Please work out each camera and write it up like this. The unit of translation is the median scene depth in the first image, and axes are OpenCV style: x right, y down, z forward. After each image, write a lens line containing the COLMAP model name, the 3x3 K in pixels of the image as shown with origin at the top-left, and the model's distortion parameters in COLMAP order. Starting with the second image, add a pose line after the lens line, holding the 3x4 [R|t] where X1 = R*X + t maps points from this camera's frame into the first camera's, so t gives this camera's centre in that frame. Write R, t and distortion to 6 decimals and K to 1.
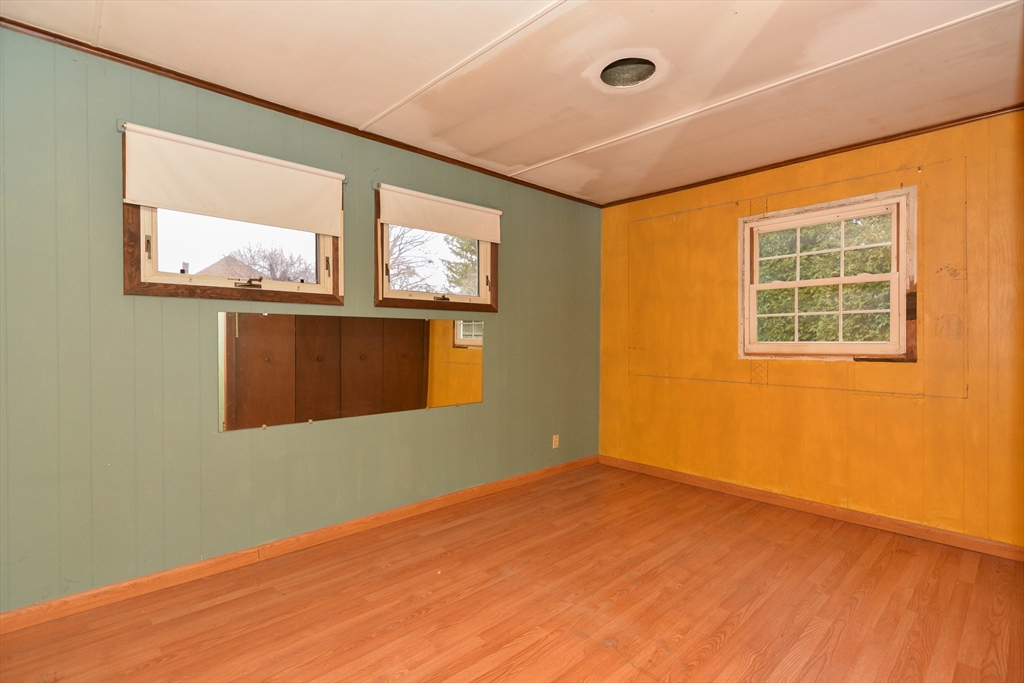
lens RADIAL K [[492.0, 0, 516.9], [0, 492.0, 344.6], [0, 0, 1]] dist [0.012454, -0.011154]
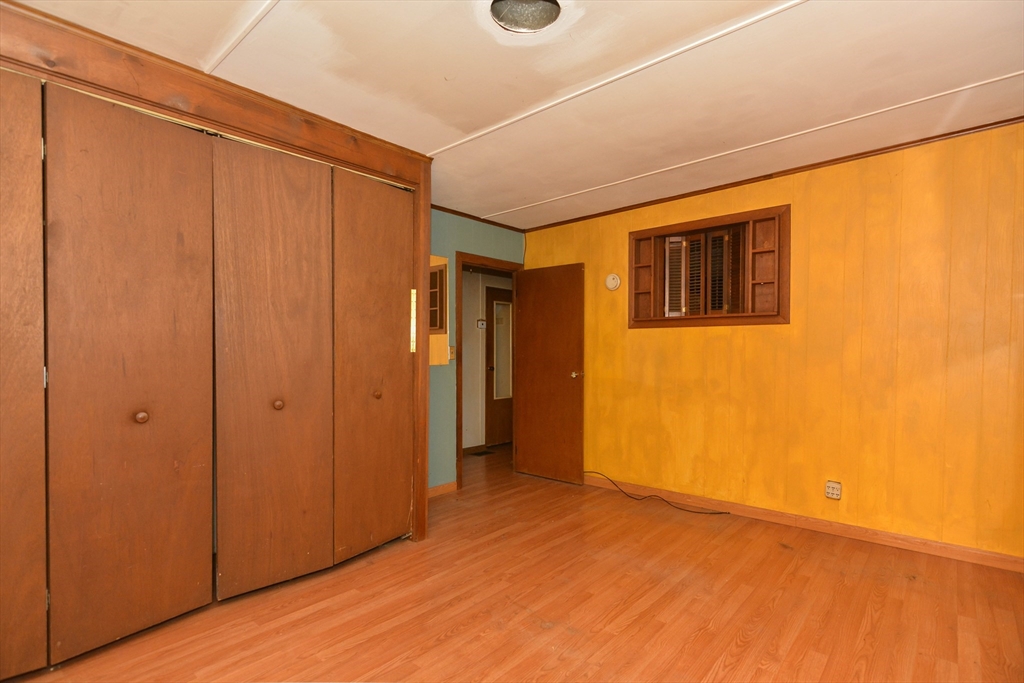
lens RADIAL K [[492.0, 0, 516.9], [0, 492.0, 344.6], [0, 0, 1]] dist [0.012454, -0.011154]
pose [[-0.996075, -0.001773, -0.088493, 0.336142], [-0.002187, 0.999987, 0.004572, -0.038425], [0.088484, 0.004747, -0.996066, 1.975110]]
